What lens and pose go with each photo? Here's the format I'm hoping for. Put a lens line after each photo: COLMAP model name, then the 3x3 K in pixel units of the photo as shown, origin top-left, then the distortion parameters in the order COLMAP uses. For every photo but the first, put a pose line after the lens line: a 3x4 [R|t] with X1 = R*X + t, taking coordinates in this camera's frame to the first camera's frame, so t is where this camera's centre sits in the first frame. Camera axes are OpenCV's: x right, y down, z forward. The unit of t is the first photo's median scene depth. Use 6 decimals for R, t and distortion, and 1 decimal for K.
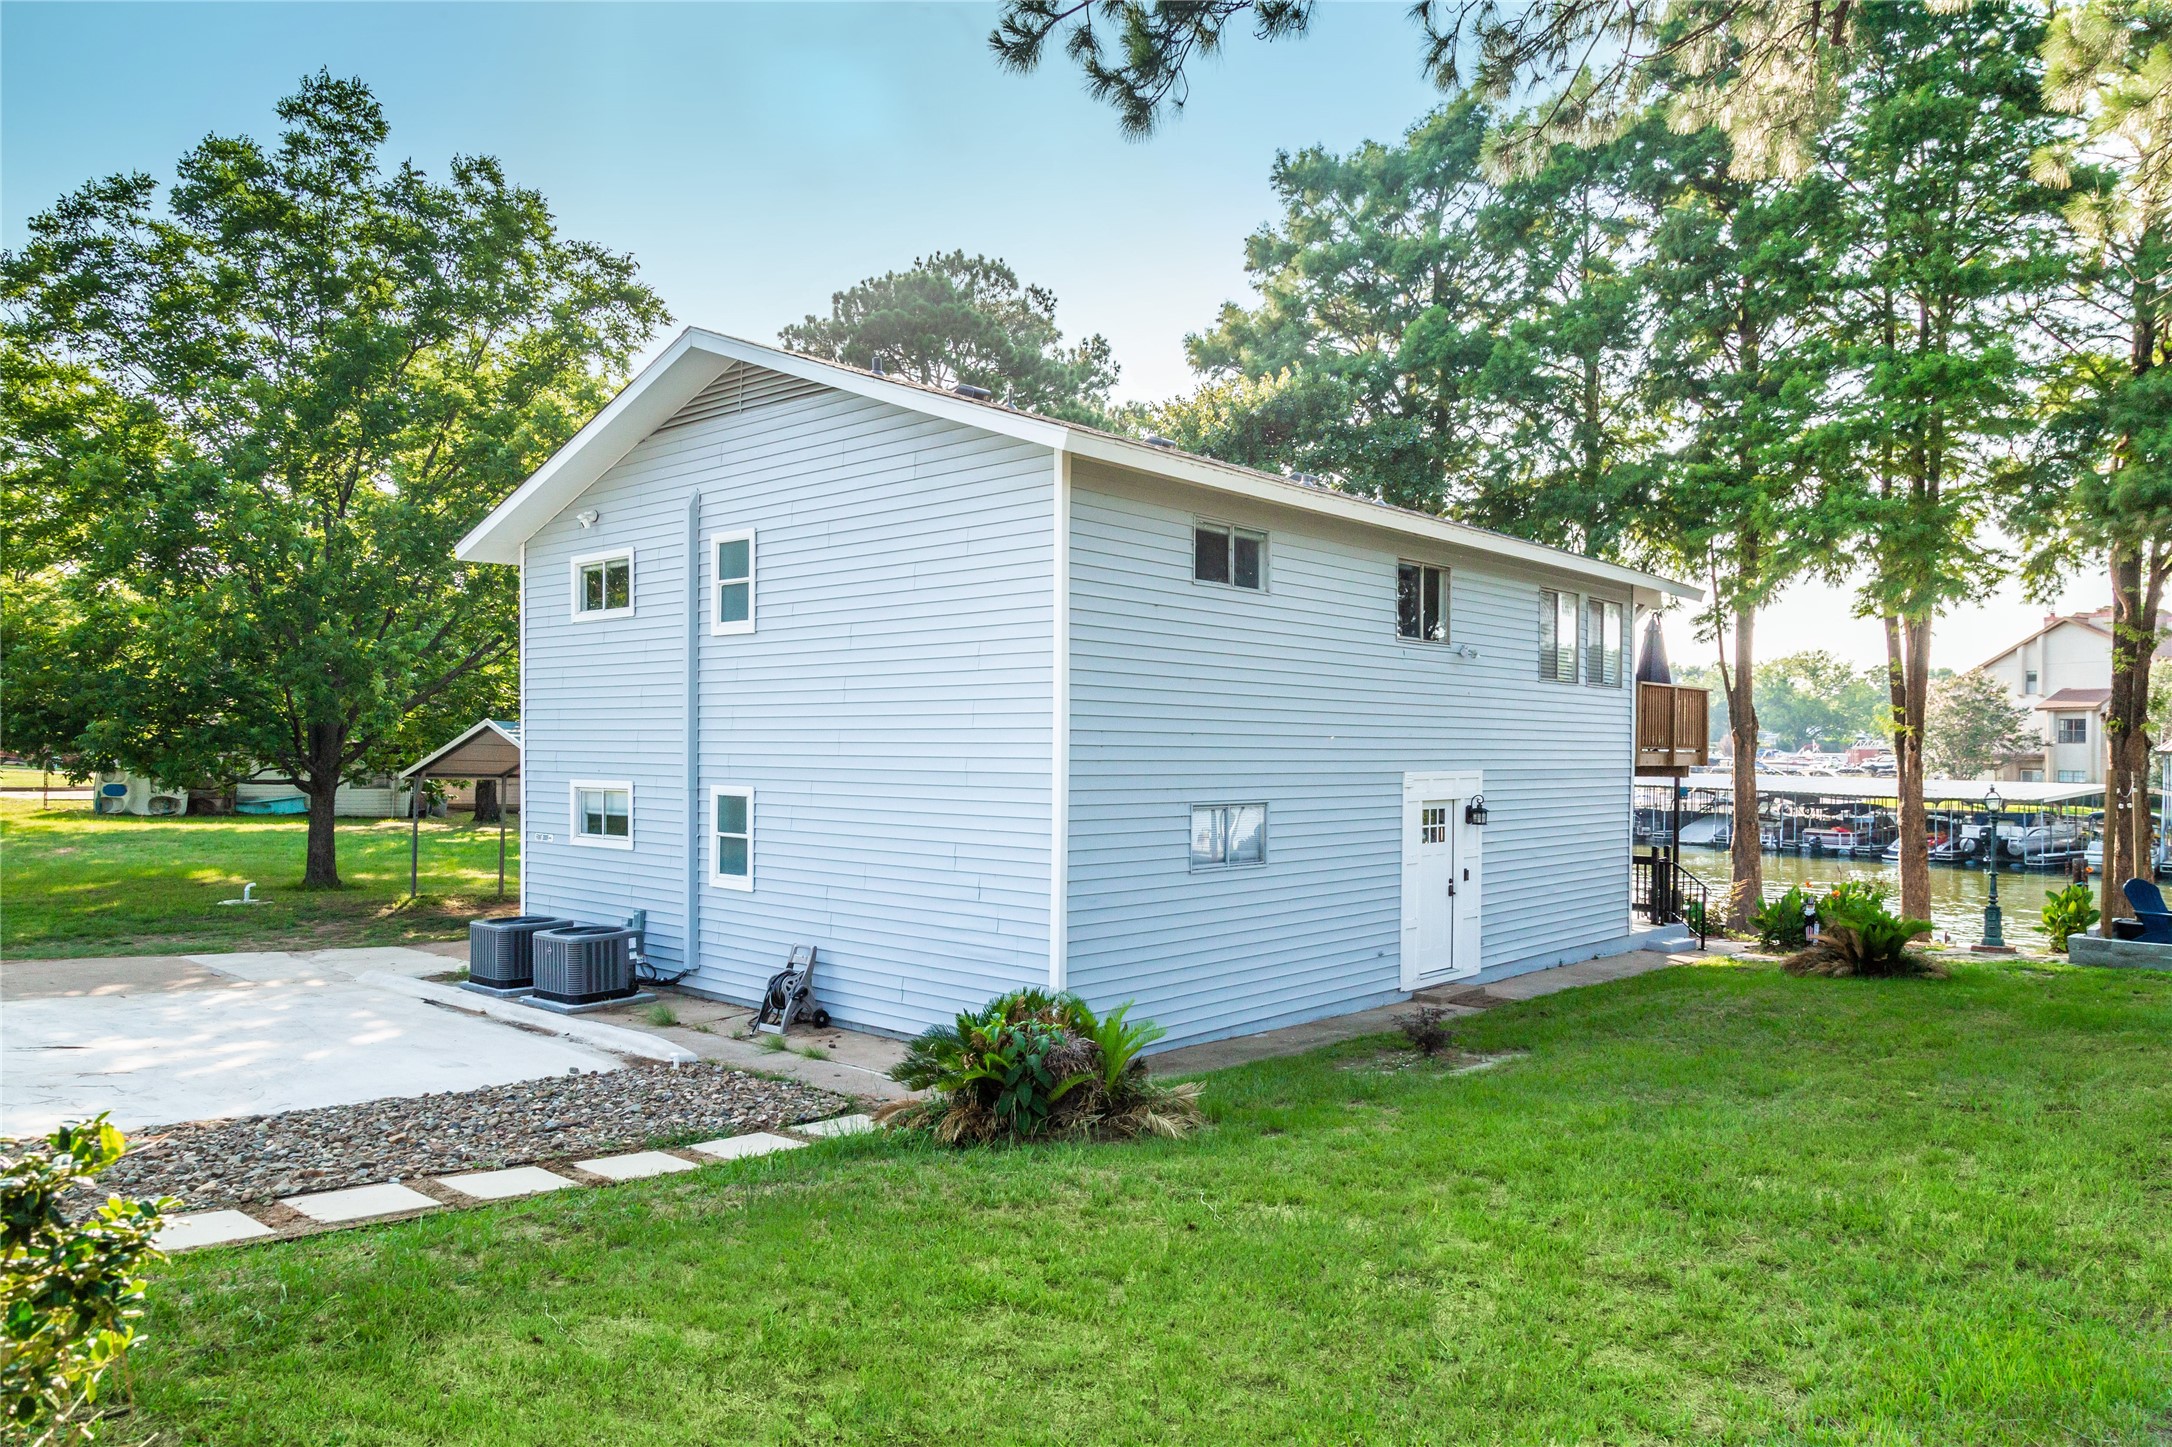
lens RADIAL K [[1451.0, 0, 1085.9], [0, 1451.0, 731.5], [0, 0, 1]] dist [-0.006919, -0.000556]
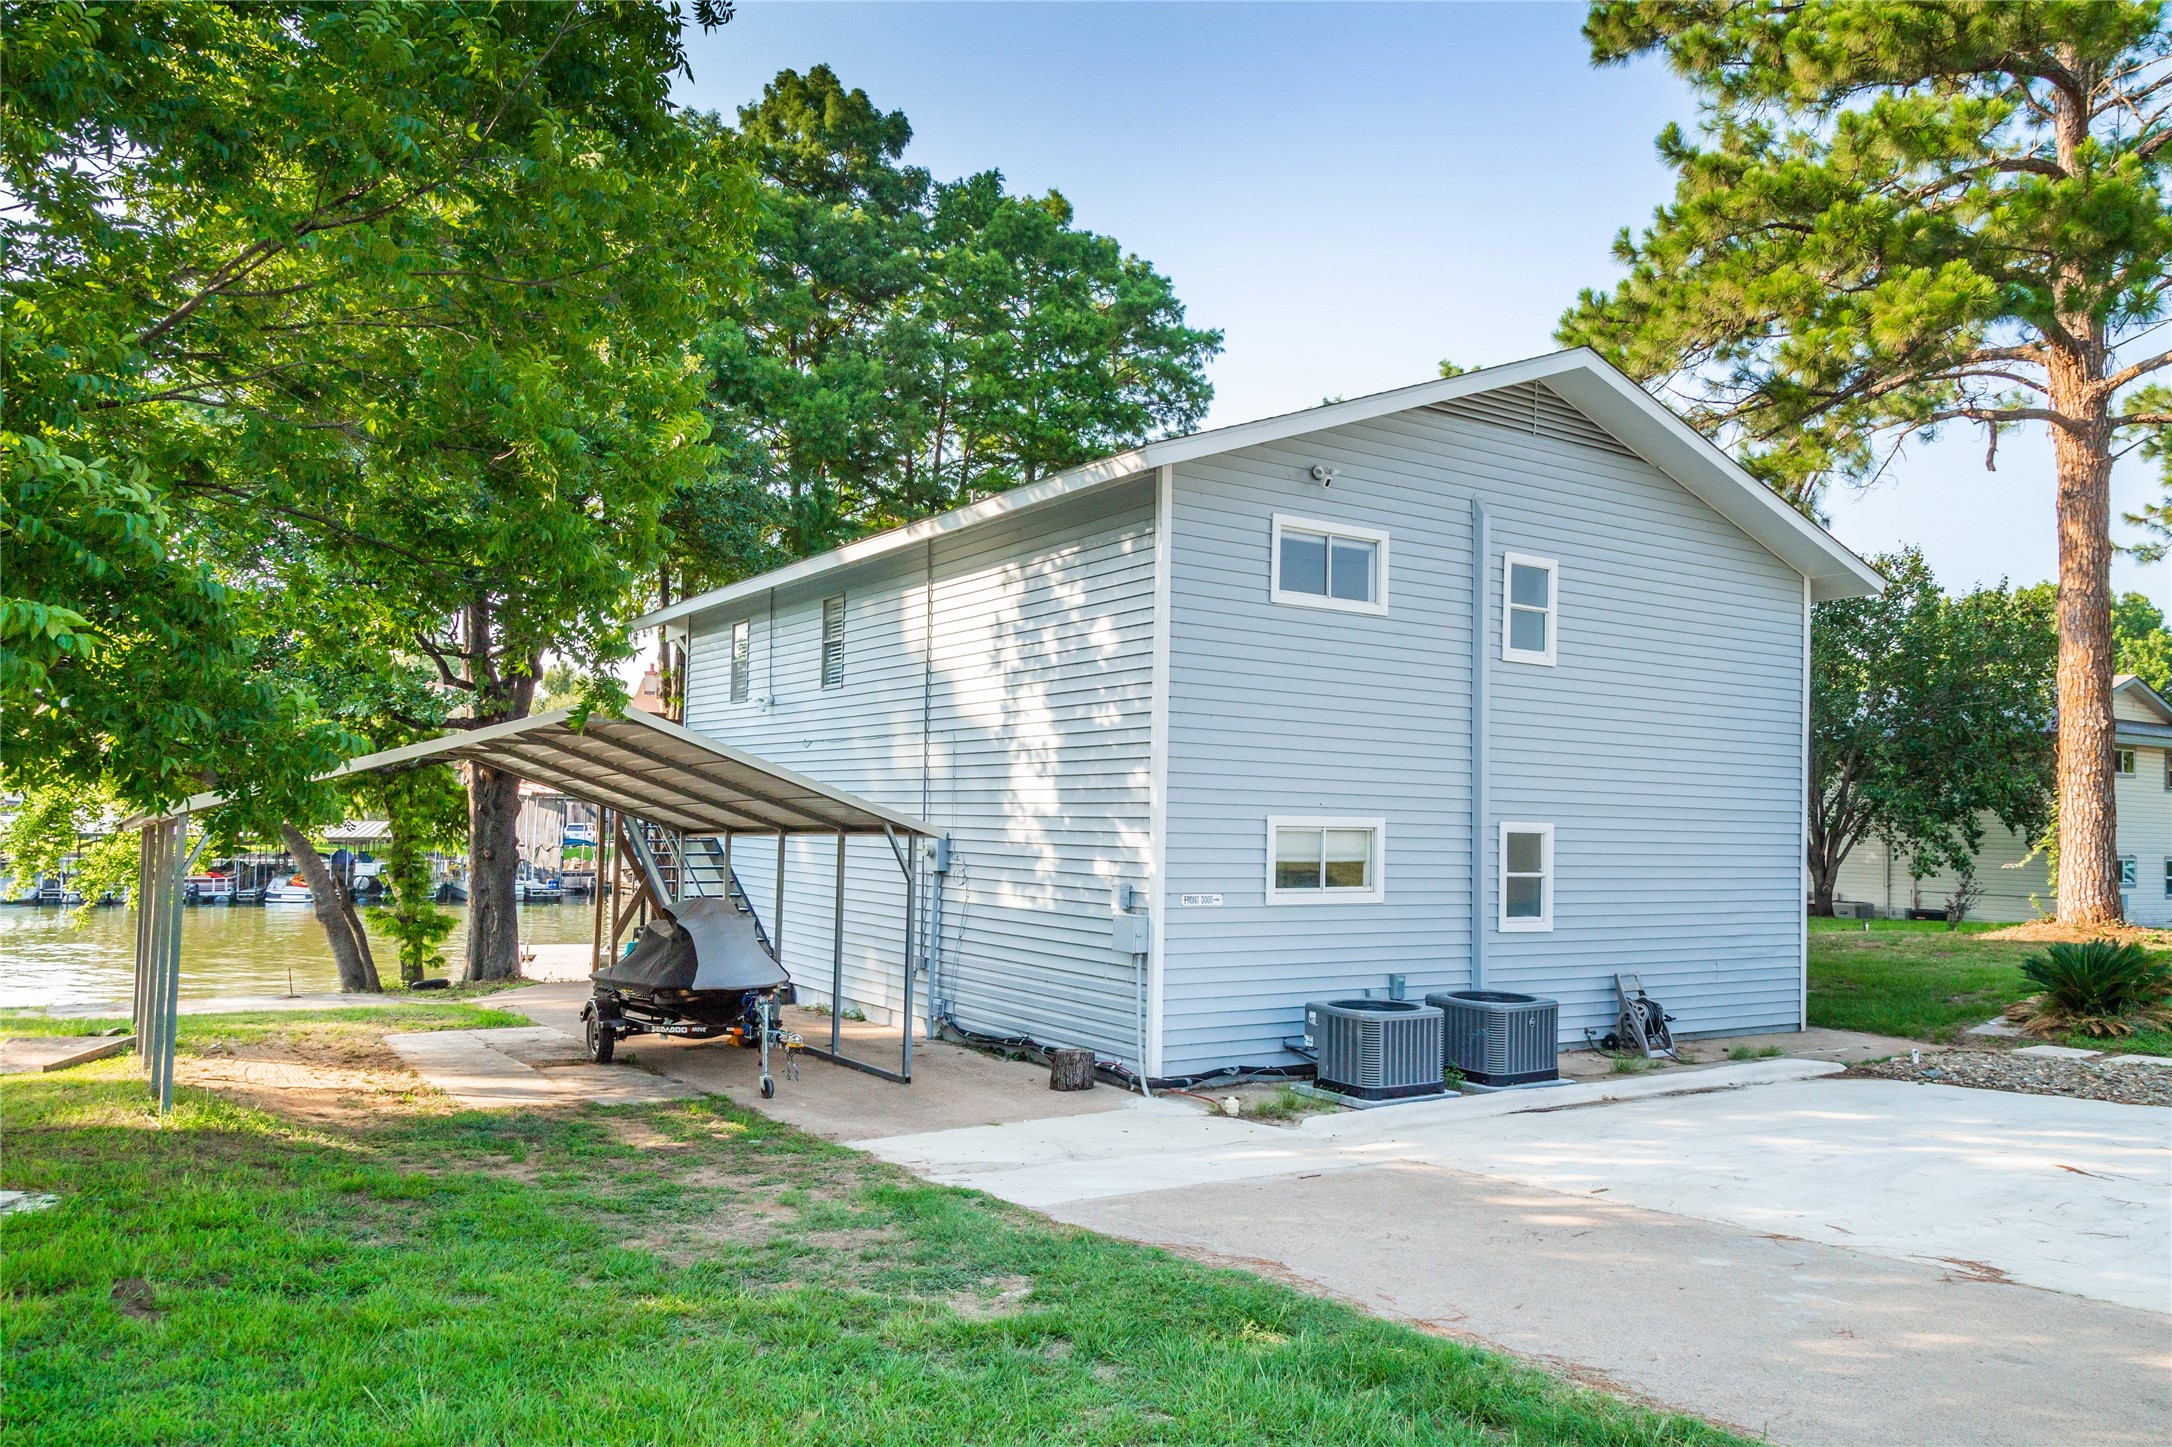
lens RADIAL K [[1540.5, 0, 1085.3], [0, 1540.5, 724.2], [0, 0, 1]] dist [-0.000034, -0.000012]
pose [[0.261998, 0.056961, 0.963386, -1.273139], [-0.029267, 0.998266, -0.051064, 0.032828], [-0.964625, -0.014816, 0.263211, 0.997340]]
